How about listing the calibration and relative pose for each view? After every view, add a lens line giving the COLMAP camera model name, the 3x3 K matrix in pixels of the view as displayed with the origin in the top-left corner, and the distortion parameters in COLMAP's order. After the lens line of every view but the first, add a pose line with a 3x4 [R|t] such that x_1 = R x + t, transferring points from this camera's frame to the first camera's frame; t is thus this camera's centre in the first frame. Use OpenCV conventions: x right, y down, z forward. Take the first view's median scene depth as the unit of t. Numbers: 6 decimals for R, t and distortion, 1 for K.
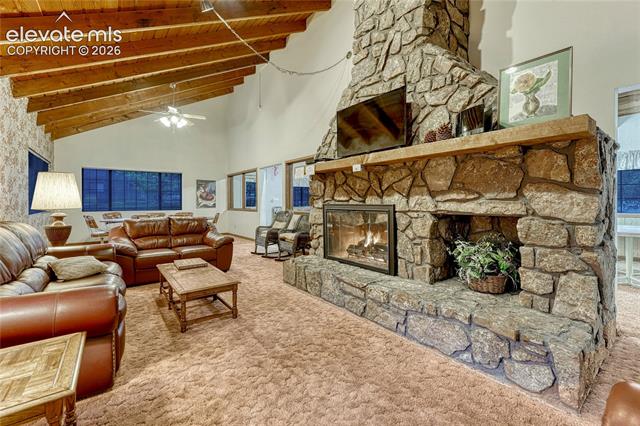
lens RADIAL K [[275.7, 0, 319.6], [0, 275.7, 202.5], [0, 0, 1]] dist [-0.001729, -0.000200]
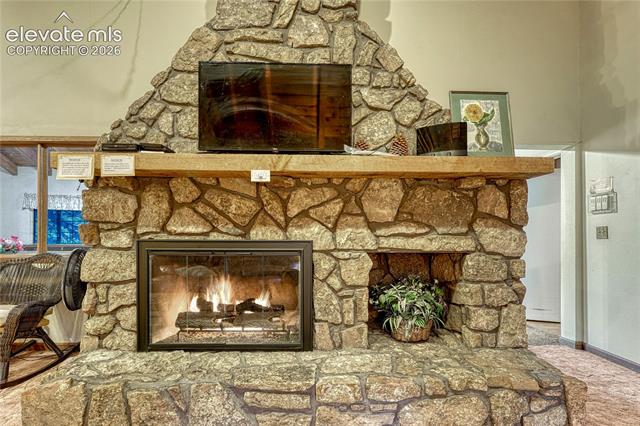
lens RADIAL K [[313.2, 0, 317.3], [0, 313.2, 233.0], [0, 0, 1]] dist [-0.000761, -0.000501]
pose [[0.597815, 0.013538, 0.801520, -0.330913], [-0.003736, 0.999894, -0.014101, 0.000302], [-0.801626, 0.005435, 0.597801, 0.576358]]
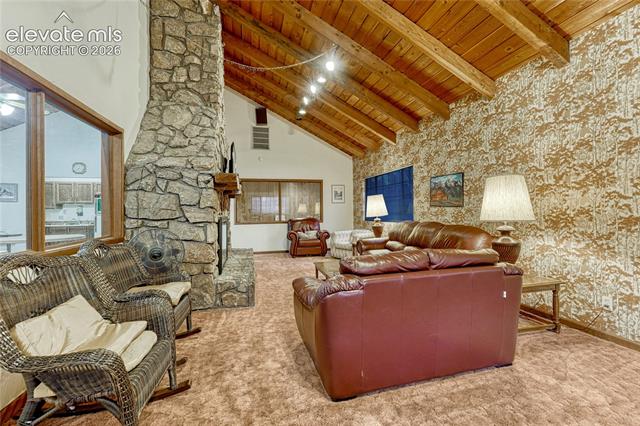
lens RADIAL K [[275.7, 0, 319.6], [0, 275.7, 202.5], [0, 0, 1]] dist [-0.001729, -0.000200]
pose [[-0.921134, 0.024845, 0.388451, -0.934385], [0.013836, 0.999420, -0.031111, -0.016799], [-0.388999, -0.023283, -0.920944, 2.428968]]
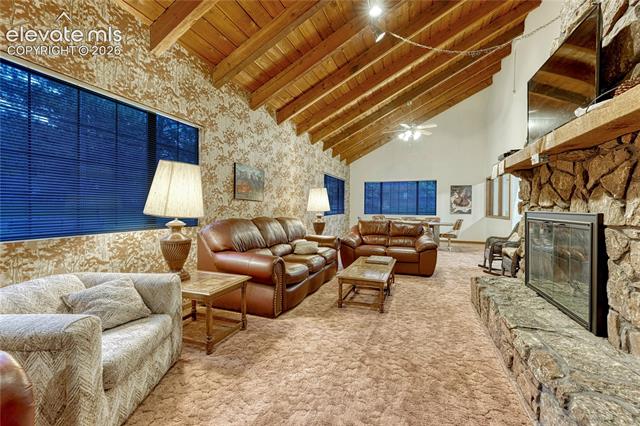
lens RADIAL K [[274.4, 0, 320.0], [0, 274.4, 213.0], [0, 0, 1]] dist [0.000680, 0.000202]
pose [[0.536094, 0.023618, -0.843828, 0.463578], [-0.009011, 0.999712, 0.022256, -0.001913], [0.844110, -0.004328, 0.536152, 0.201017]]
